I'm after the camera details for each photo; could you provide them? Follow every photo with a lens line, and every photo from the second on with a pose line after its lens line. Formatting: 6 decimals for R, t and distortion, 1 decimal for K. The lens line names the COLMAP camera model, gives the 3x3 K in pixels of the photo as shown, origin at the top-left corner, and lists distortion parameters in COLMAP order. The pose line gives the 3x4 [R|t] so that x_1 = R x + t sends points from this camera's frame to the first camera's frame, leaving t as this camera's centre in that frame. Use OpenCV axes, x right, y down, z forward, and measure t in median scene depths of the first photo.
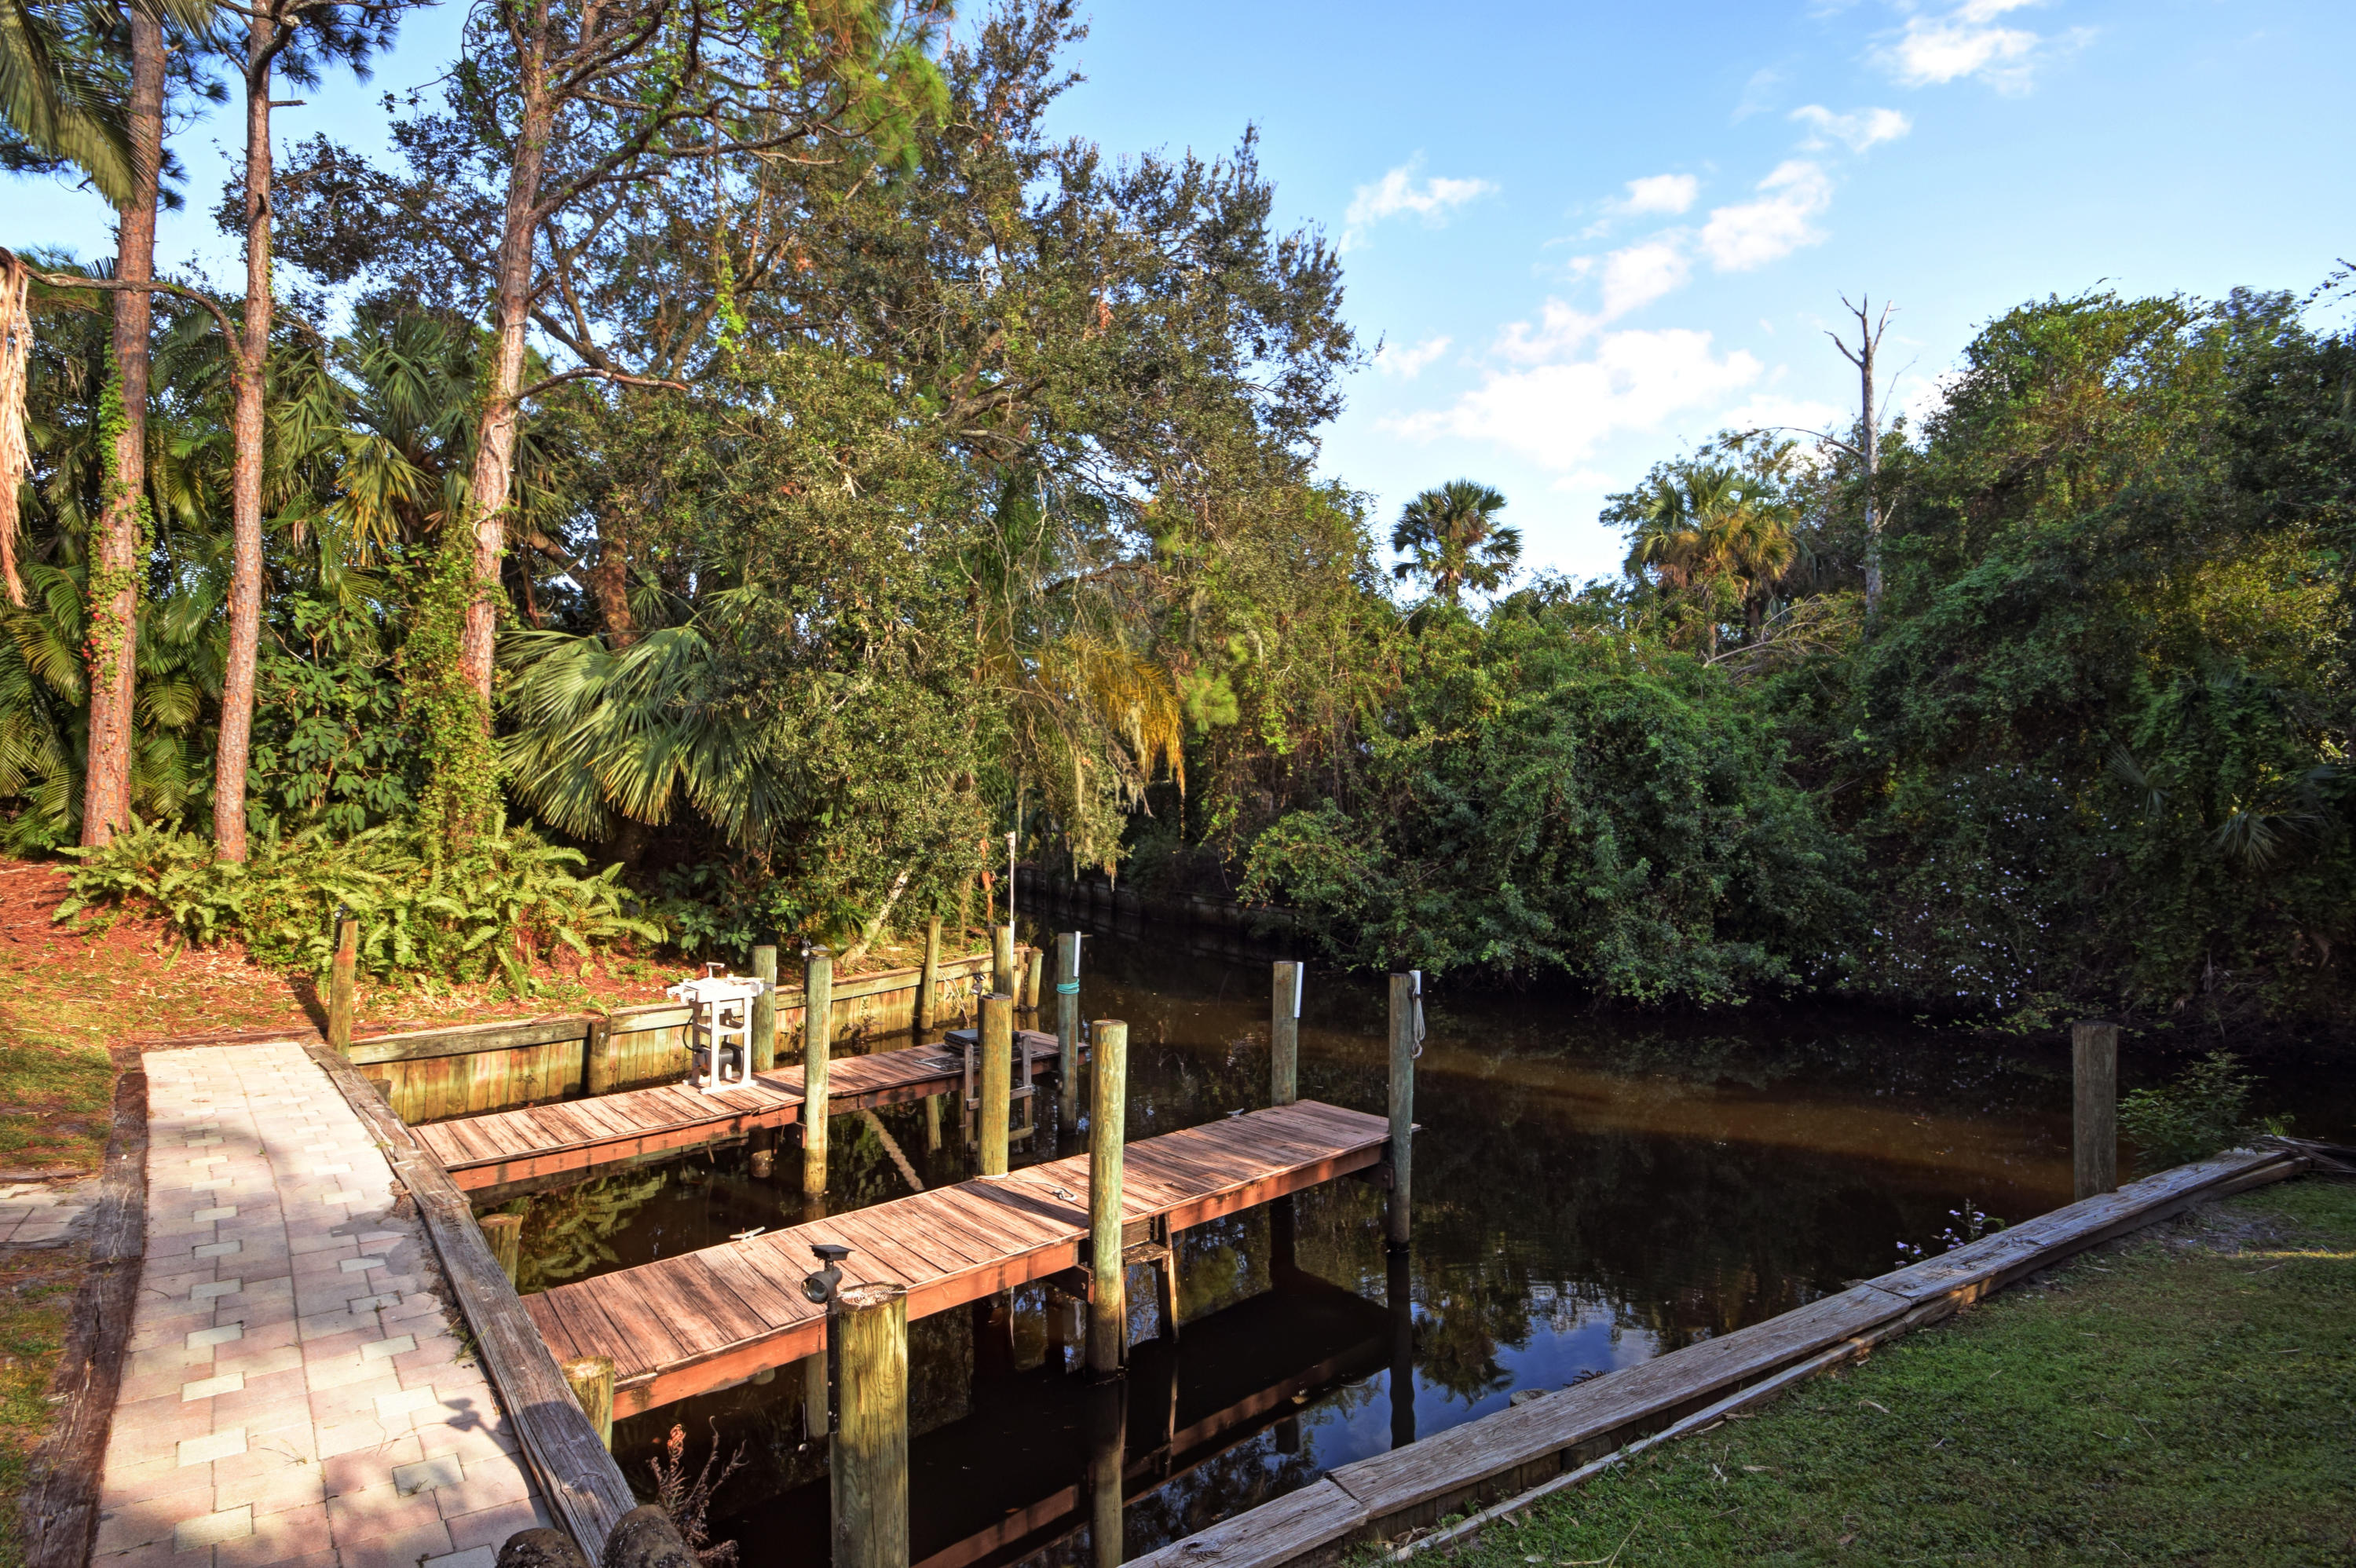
lens RADIAL K [[1102.5, 0, 1133.0], [0, 1102.5, 768.3], [0, 0, 1]] dist [0.002724, -0.008539]
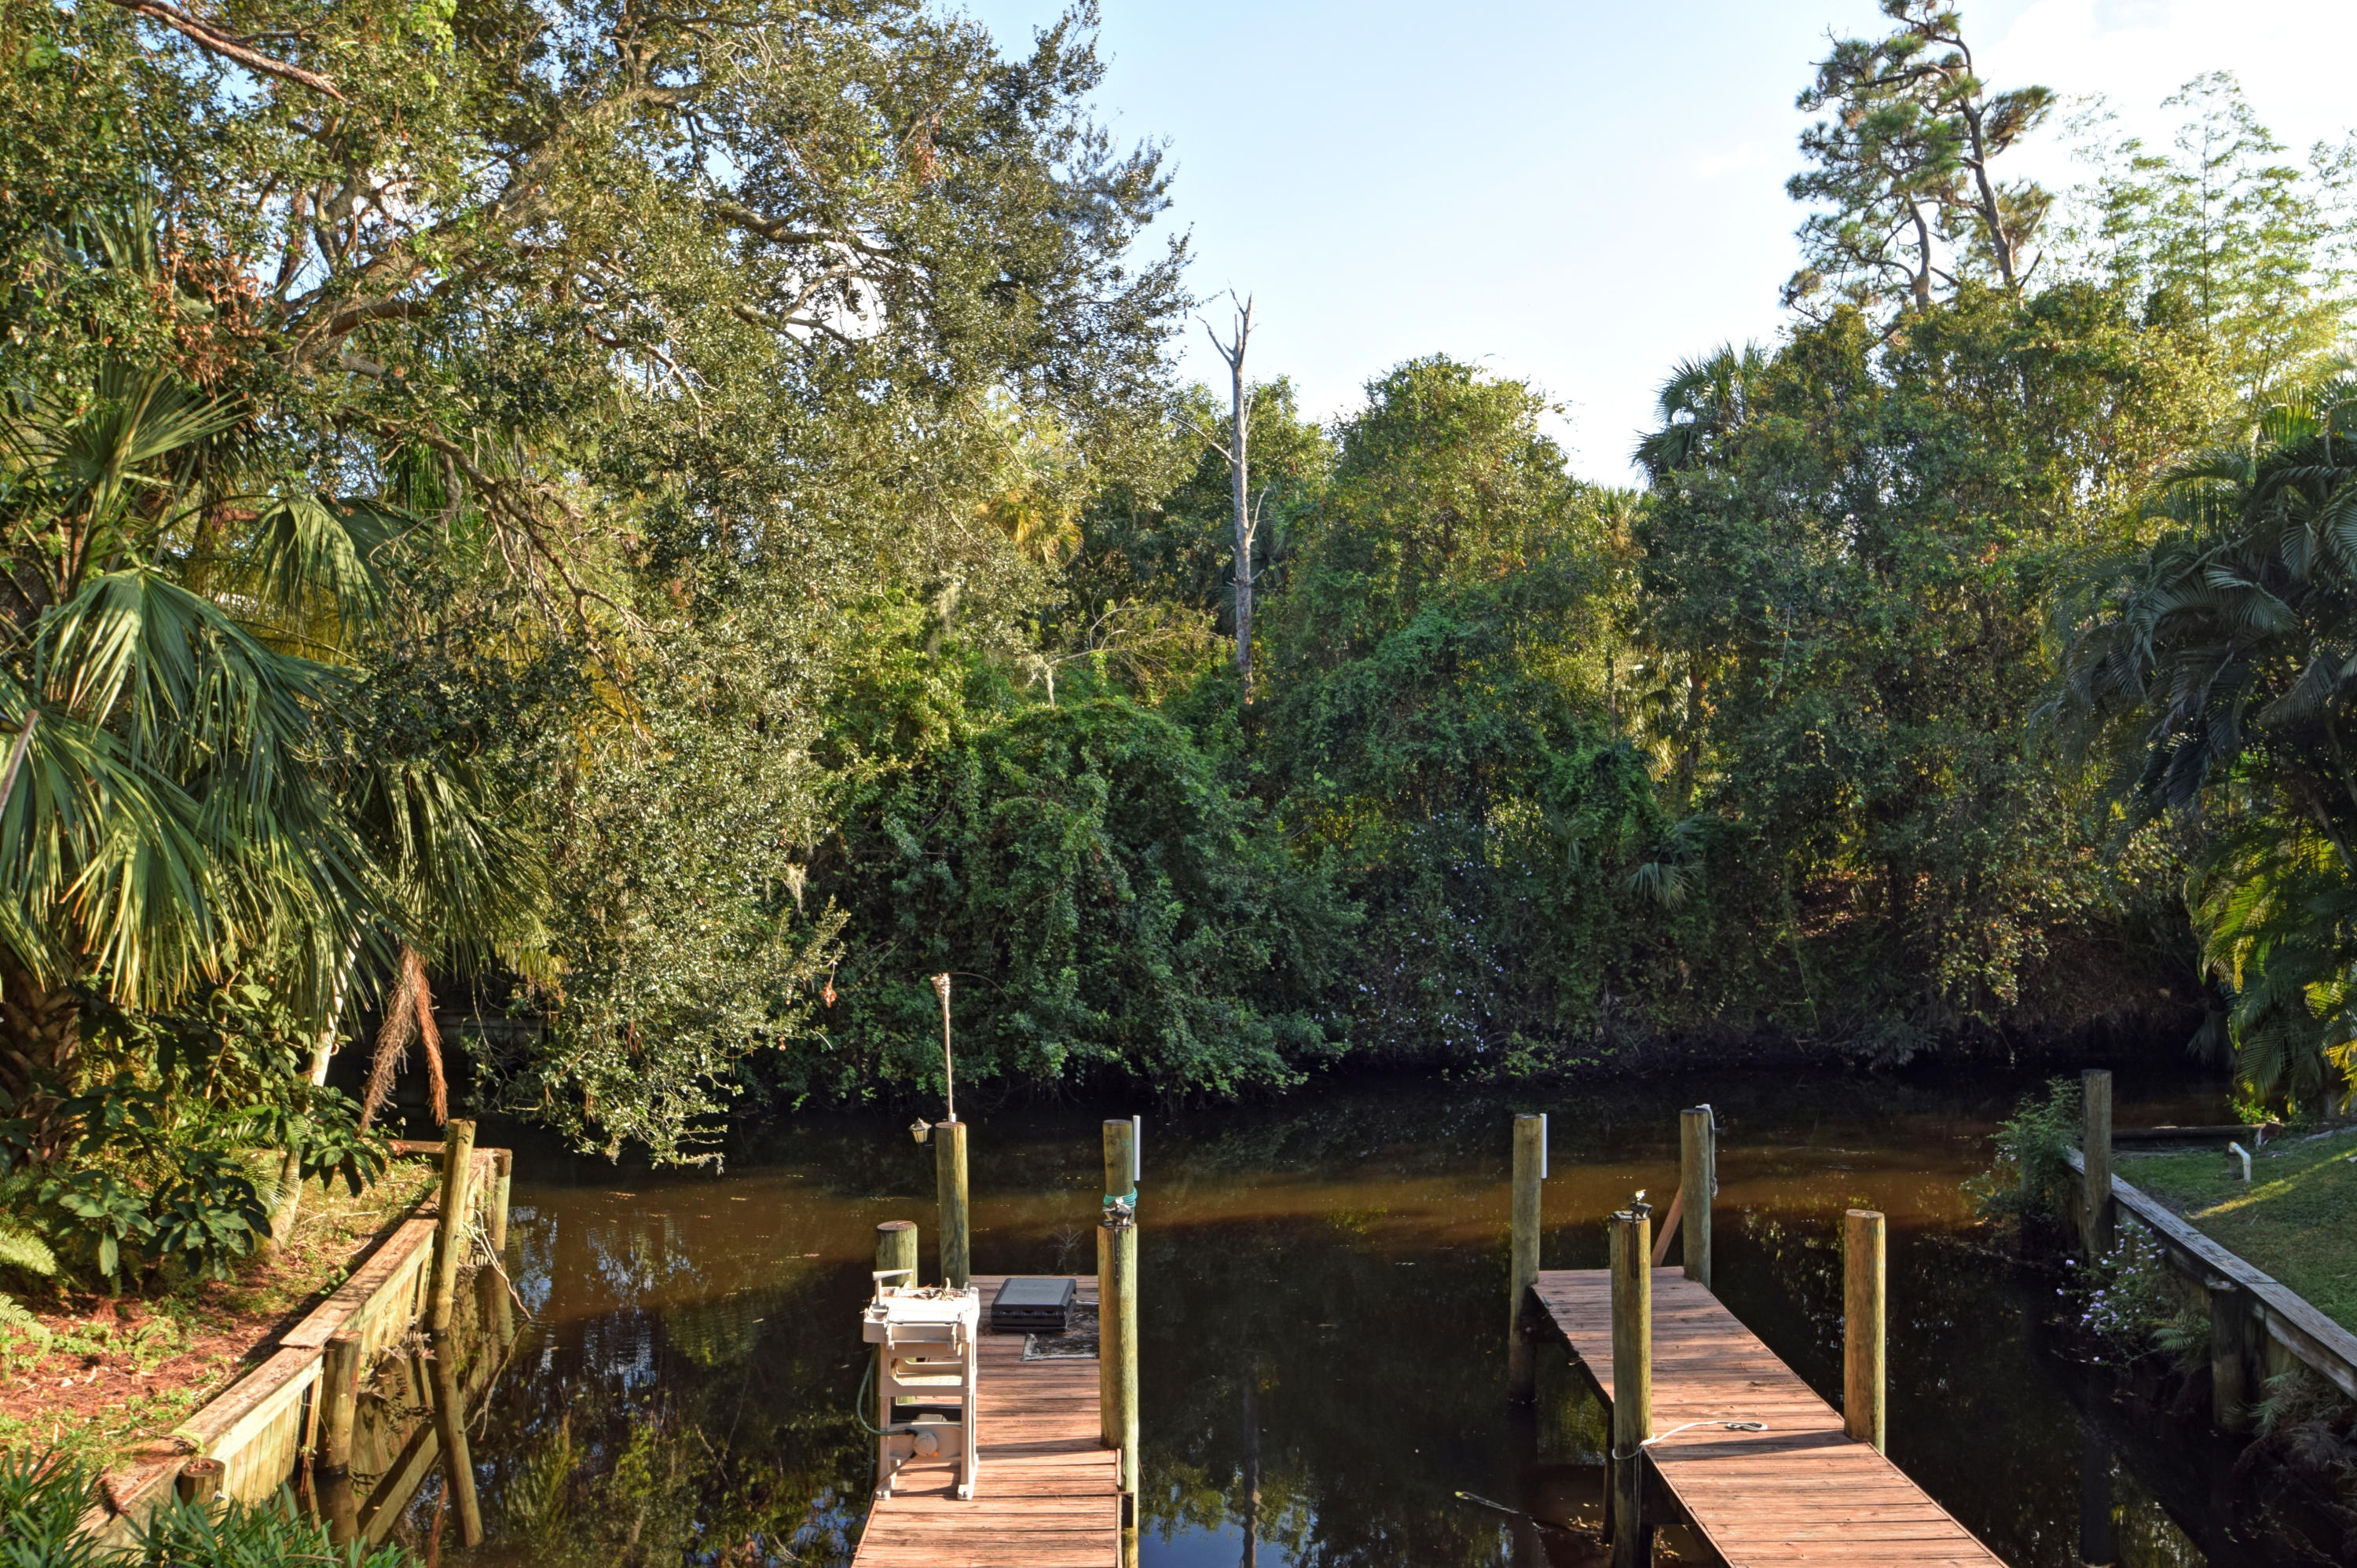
lens RADIAL K [[1592.5, 0, 1178.0], [0, 1592.5, 781.9], [0, 0, 1]] dist [-0.035185, 0.003279]
pose [[0.667503, 0.005460, 0.744587, -0.602167], [-0.020769, 0.999721, 0.011287, -0.056560], [-0.744317, -0.022998, 0.667430, 0.246521]]
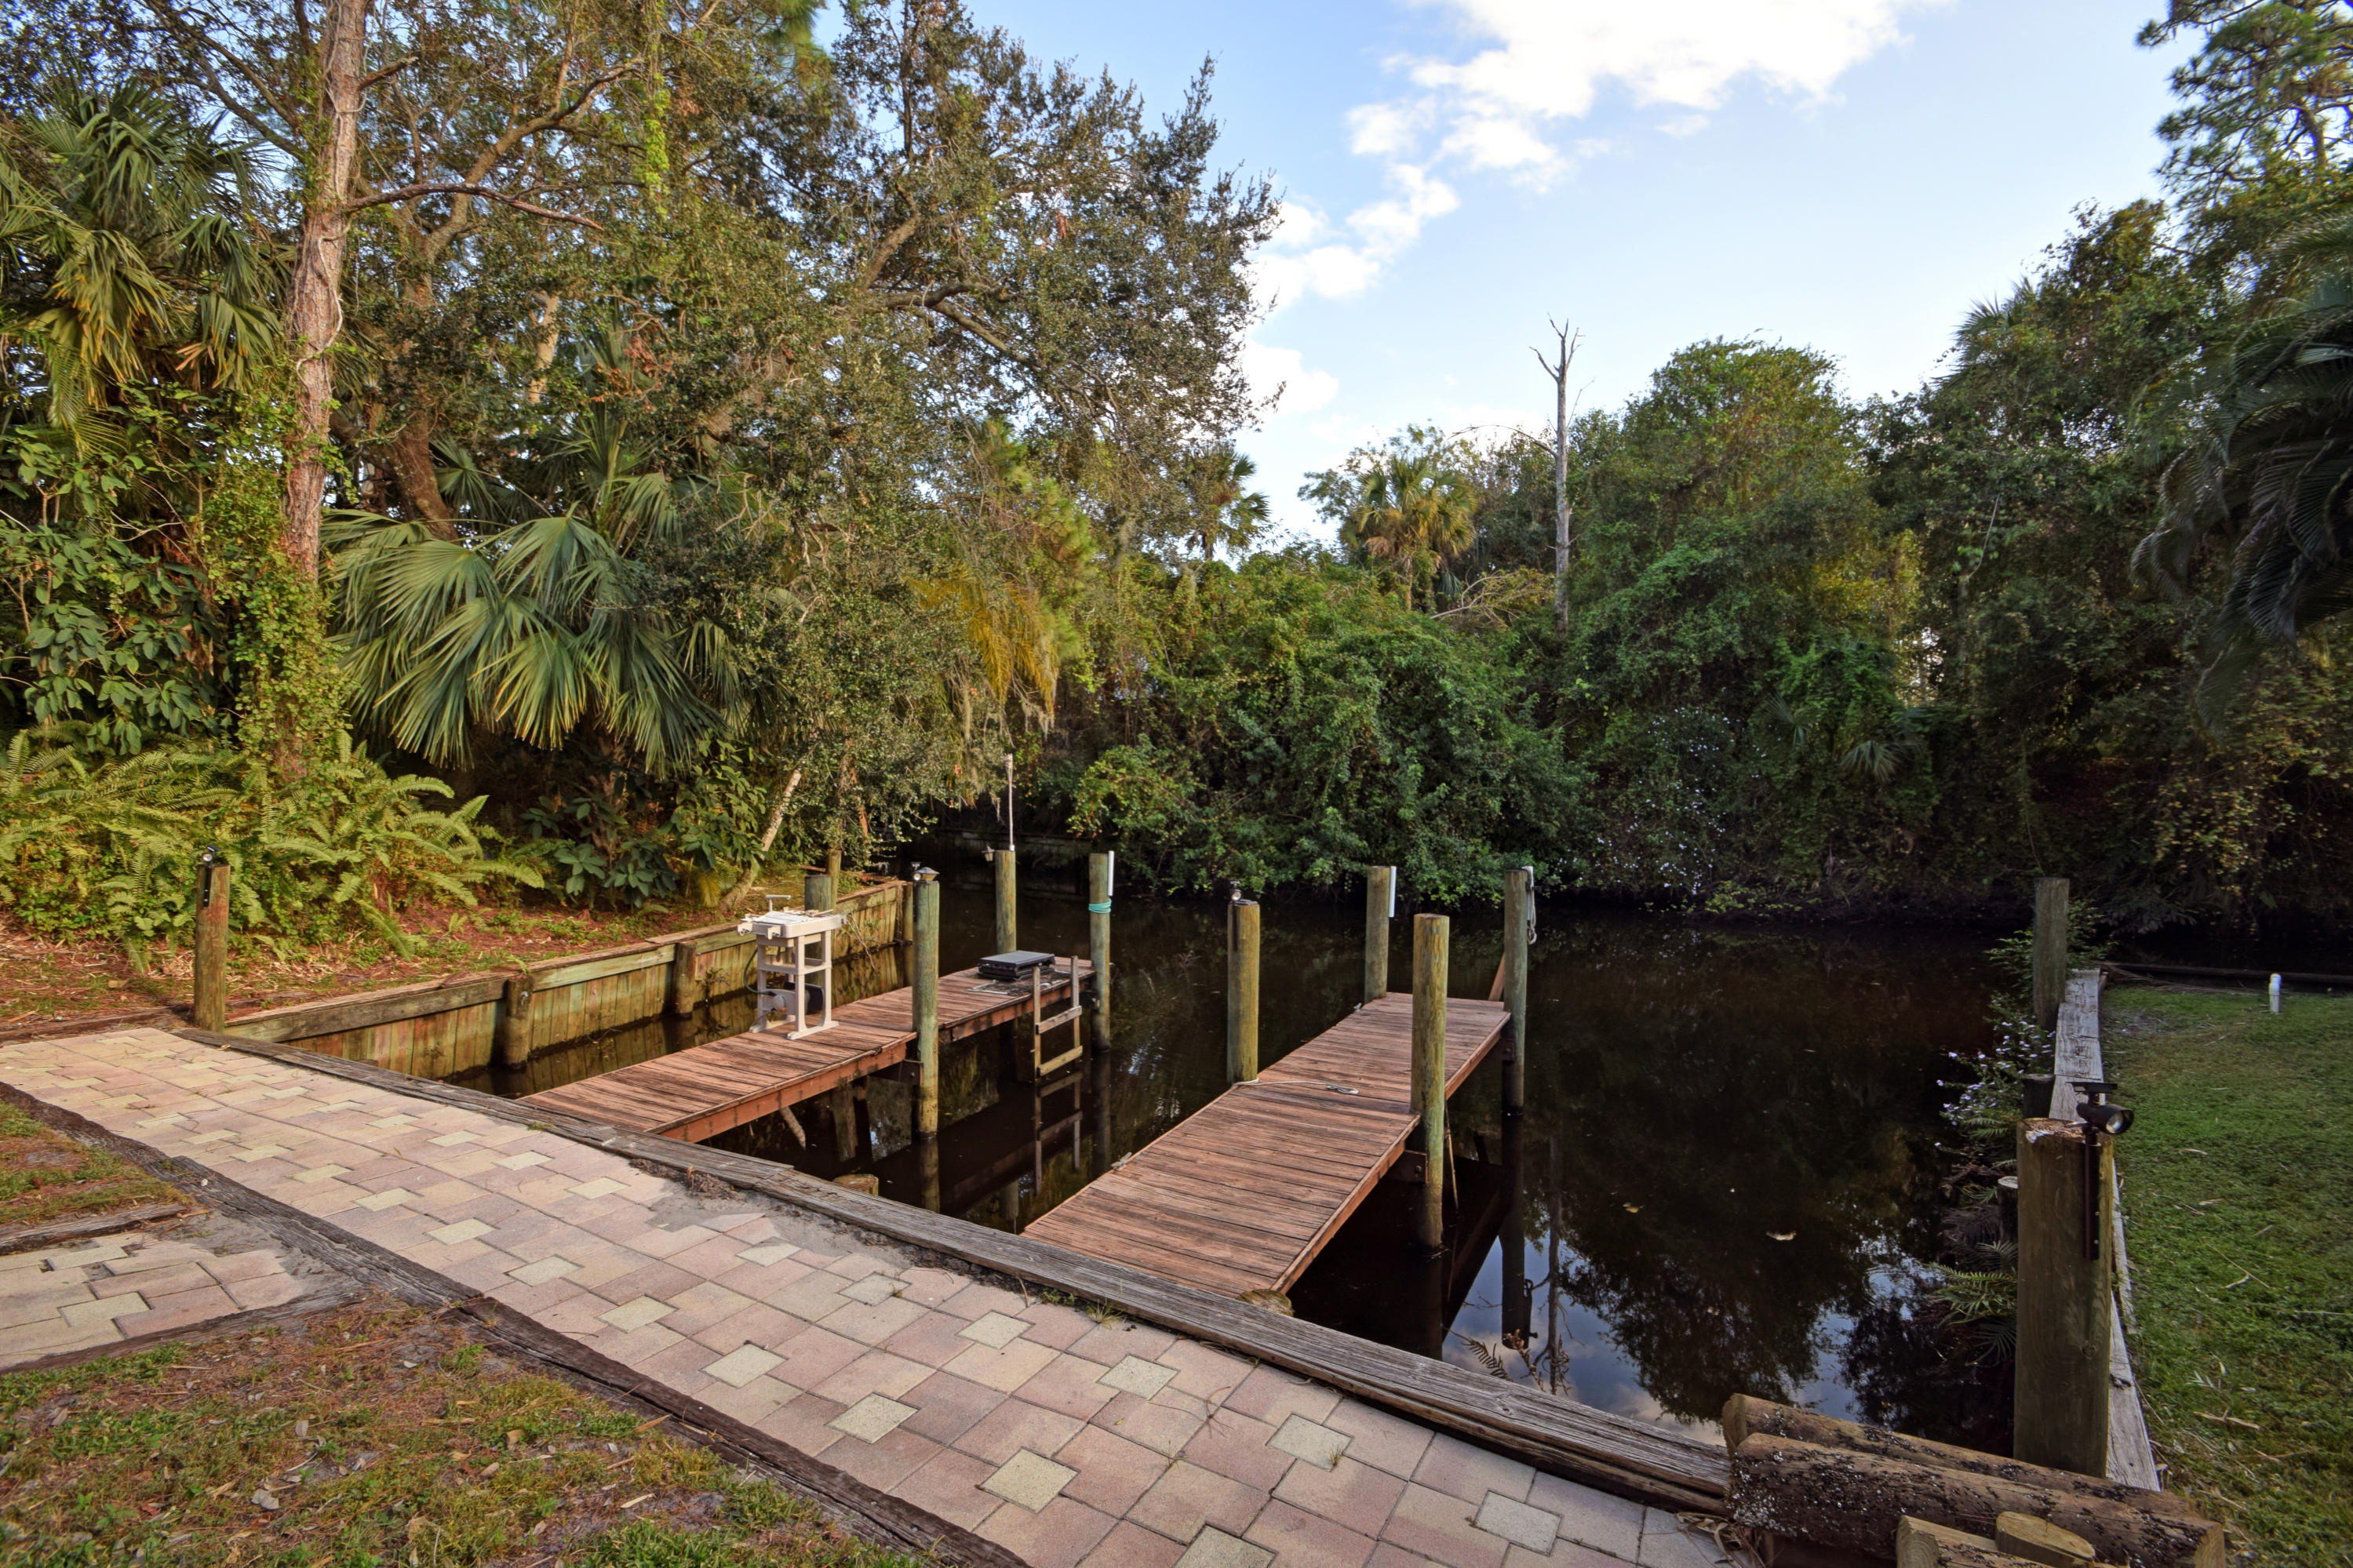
lens RADIAL K [[1045.1, 0, 1149.0], [0, 1045.1, 774.7], [0, 0, 1]] dist [0.019399, -0.016940]
pose [[0.941575, -0.006892, 0.336733, -0.261593], [-0.011462, 0.998556, 0.052487, 0.022146], [-0.336608, -0.053280, 0.940136, 0.077202]]
